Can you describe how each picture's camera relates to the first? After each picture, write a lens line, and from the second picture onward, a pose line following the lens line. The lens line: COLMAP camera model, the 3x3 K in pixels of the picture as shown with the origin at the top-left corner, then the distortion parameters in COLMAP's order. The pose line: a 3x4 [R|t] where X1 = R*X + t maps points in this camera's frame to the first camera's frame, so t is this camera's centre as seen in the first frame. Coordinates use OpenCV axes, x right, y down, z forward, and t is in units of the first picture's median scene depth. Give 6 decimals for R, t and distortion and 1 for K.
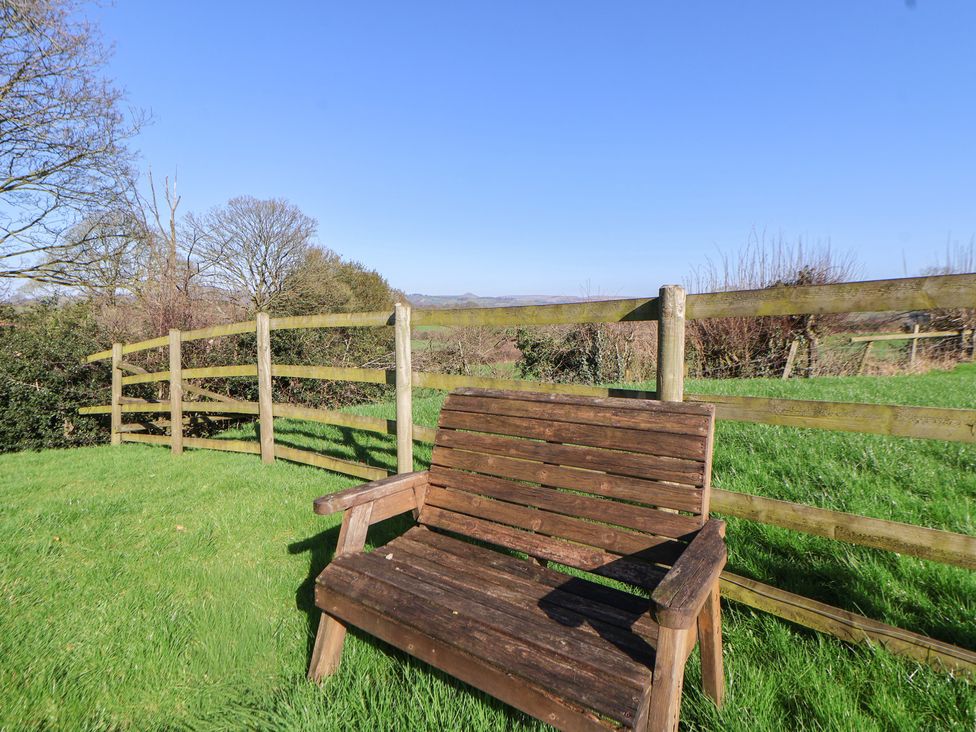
lens RADIAL K [[509.4, 0, 484.1], [0, 509.4, 361.8], [0, 0, 1]] dist [-0.014901, -0.001948]
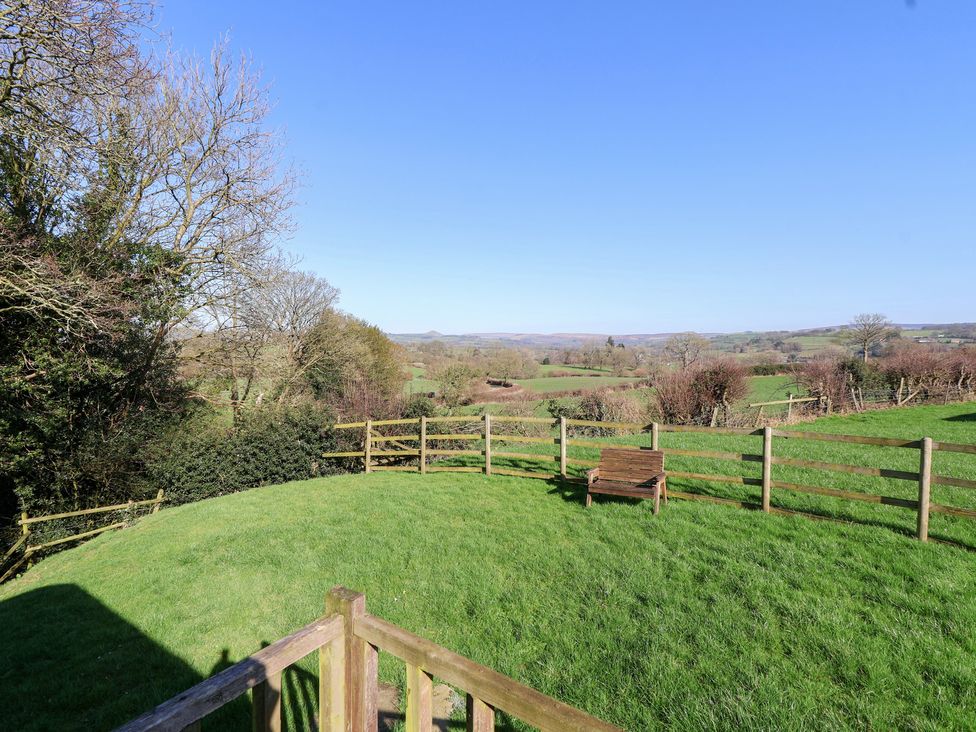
lens RADIAL K [[509.4, 0, 484.1], [0, 509.4, 361.8], [0, 0, 1]] dist [-0.014901, -0.001948]
pose [[0.997841, -0.003575, 0.065580, -0.269767], [0.008575, 0.997062, -0.076123, -0.069993], [-0.065116, 0.076521, 0.994939, -0.647685]]
